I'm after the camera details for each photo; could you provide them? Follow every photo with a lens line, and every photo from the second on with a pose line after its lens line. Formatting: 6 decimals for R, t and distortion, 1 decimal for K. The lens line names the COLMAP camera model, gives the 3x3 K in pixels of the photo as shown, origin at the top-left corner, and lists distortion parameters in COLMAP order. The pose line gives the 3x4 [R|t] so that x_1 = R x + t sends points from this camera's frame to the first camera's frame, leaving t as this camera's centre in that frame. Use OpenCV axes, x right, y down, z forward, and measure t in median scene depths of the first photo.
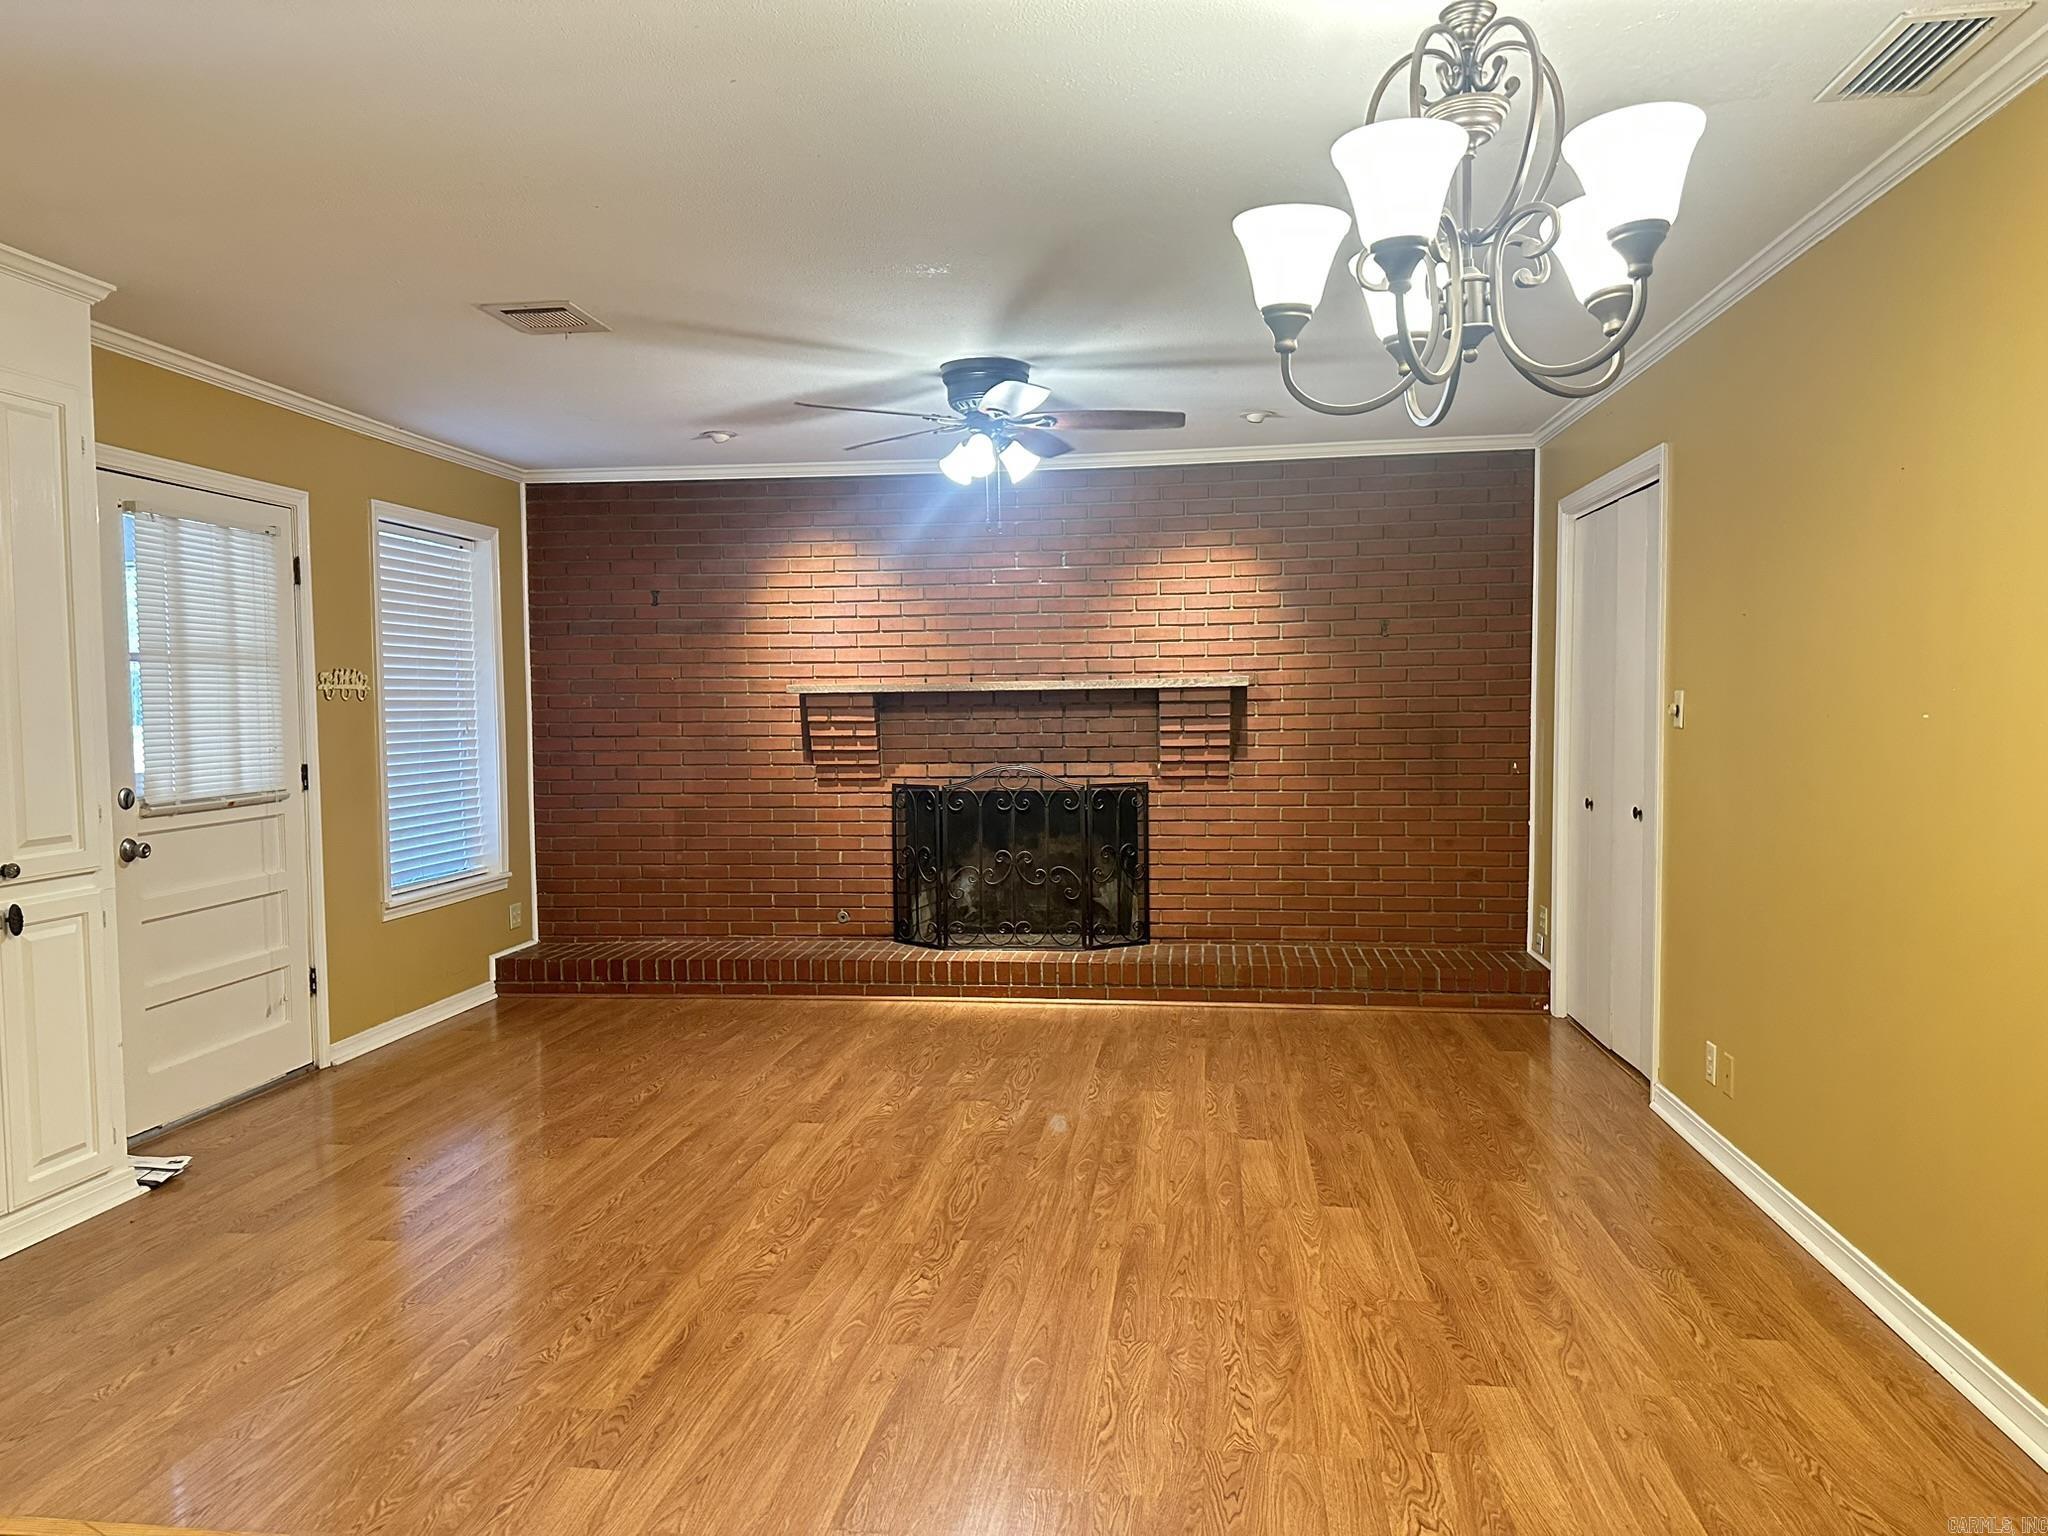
lens RADIAL K [[1451.3, 0, 1030.8], [0, 1451.3, 778.4], [0, 0, 1]] dist [0.140822, -0.230868]
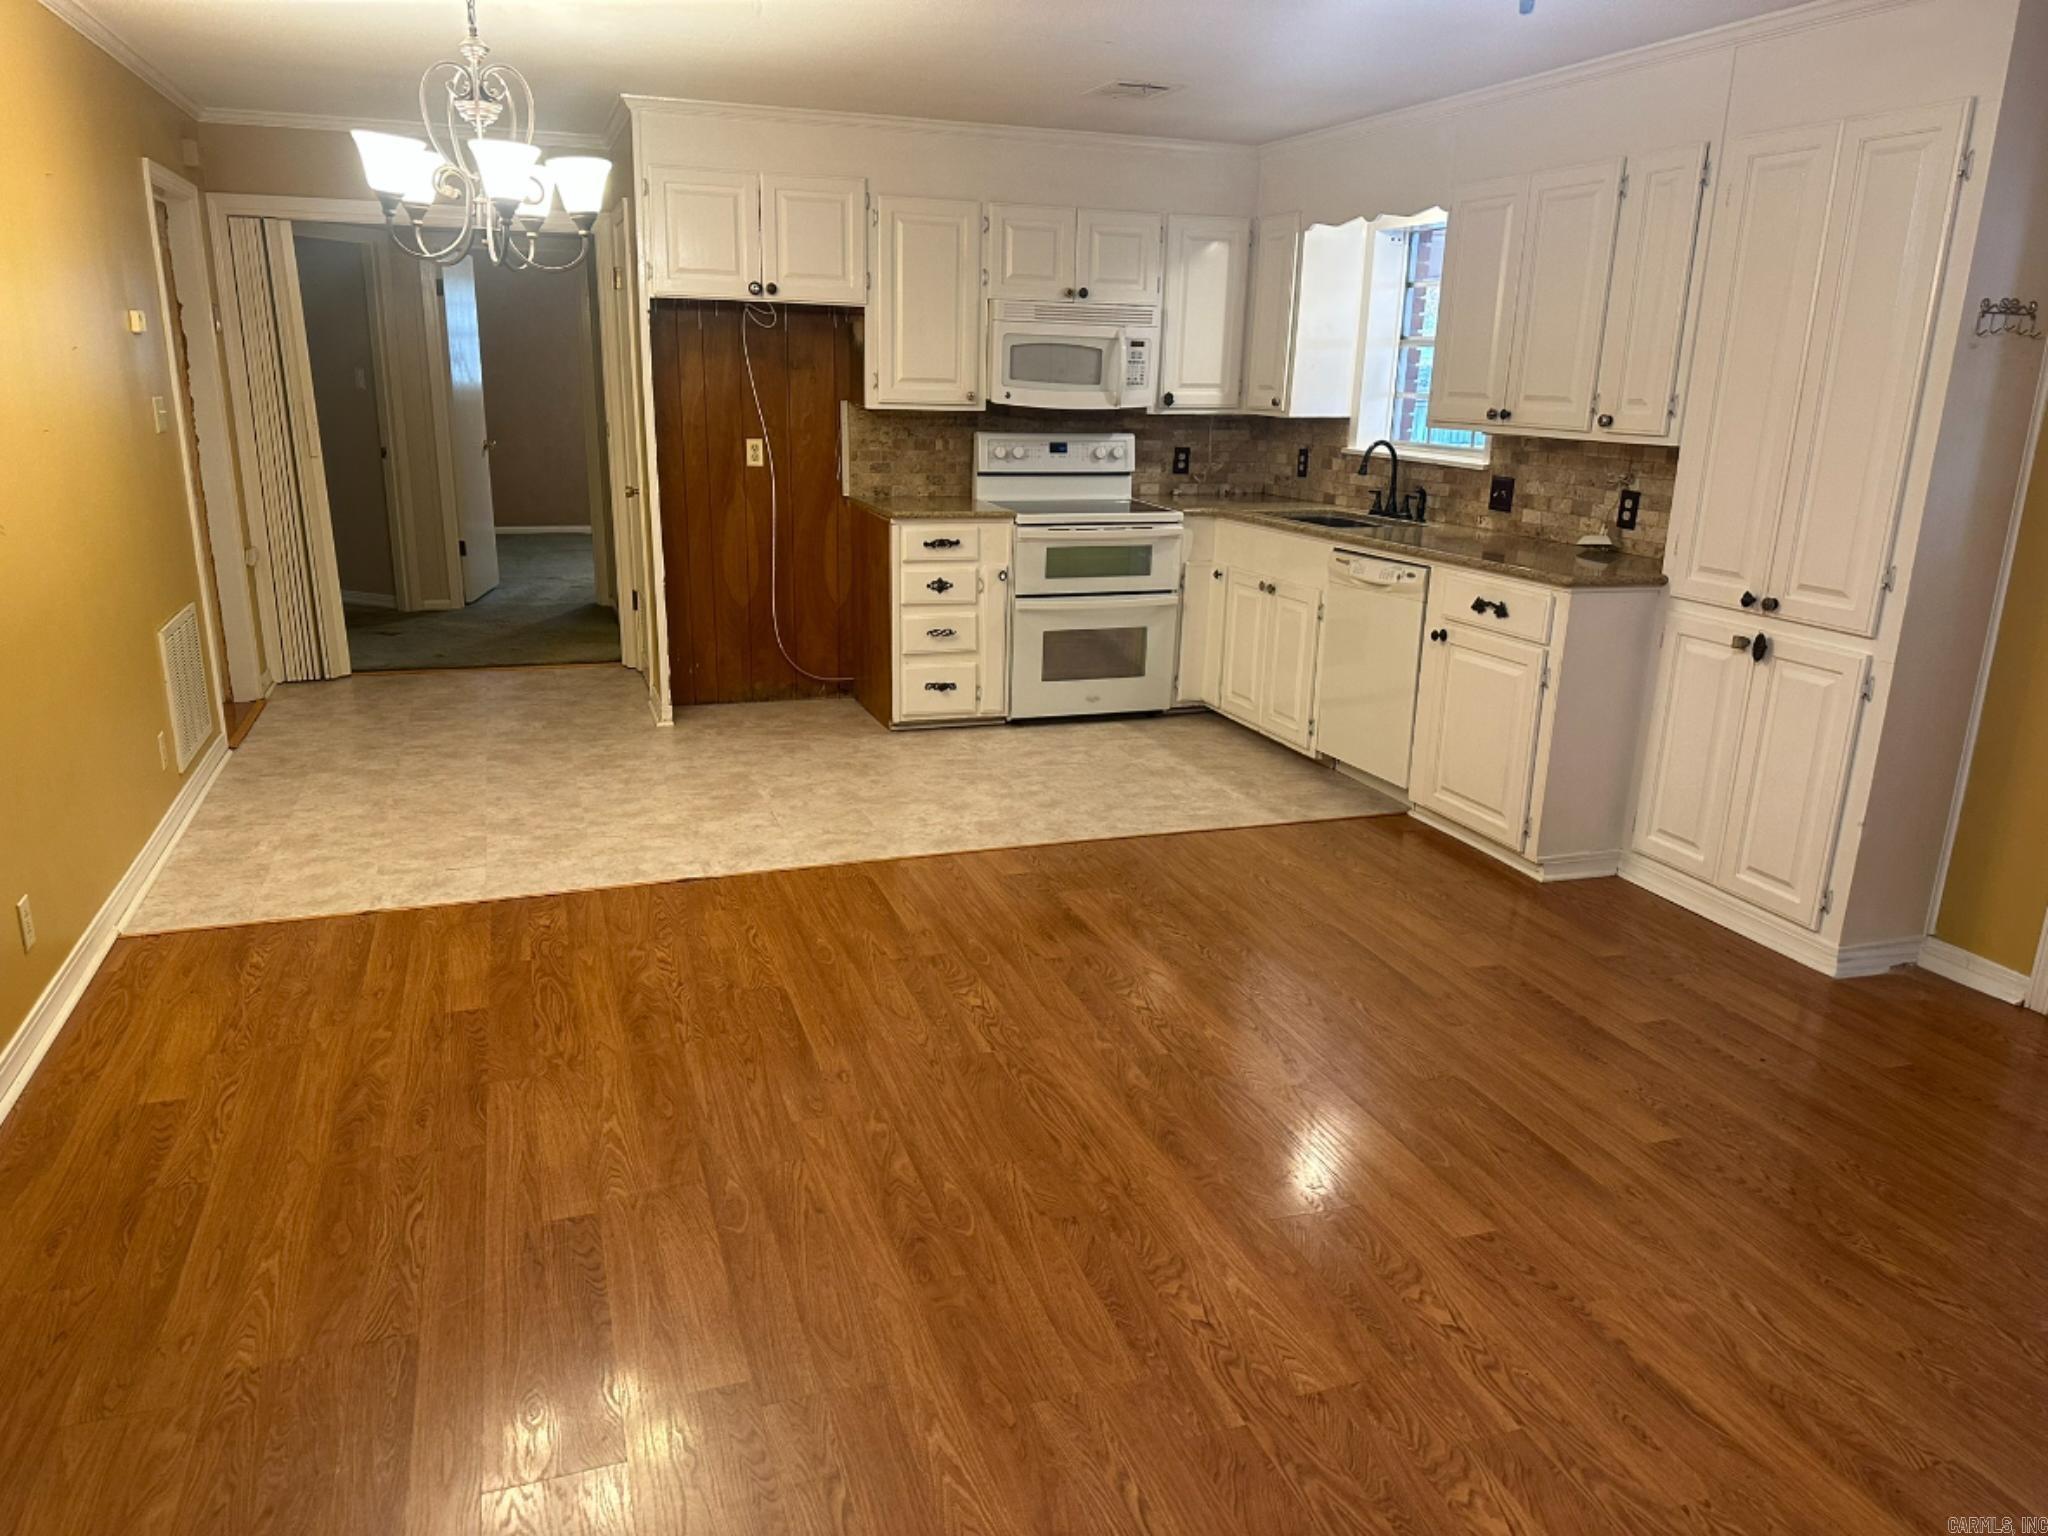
lens RADIAL K [[1451.3, 0, 1030.8], [0, 1451.3, 778.4], [0, 0, 1]] dist [0.140822, -0.230868]
pose [[-0.897961, 0.112351, -0.425493, 0.307816], [-0.036325, 0.944640, 0.326092, -0.158701], [0.438574, 0.308274, -0.844168, 1.735039]]
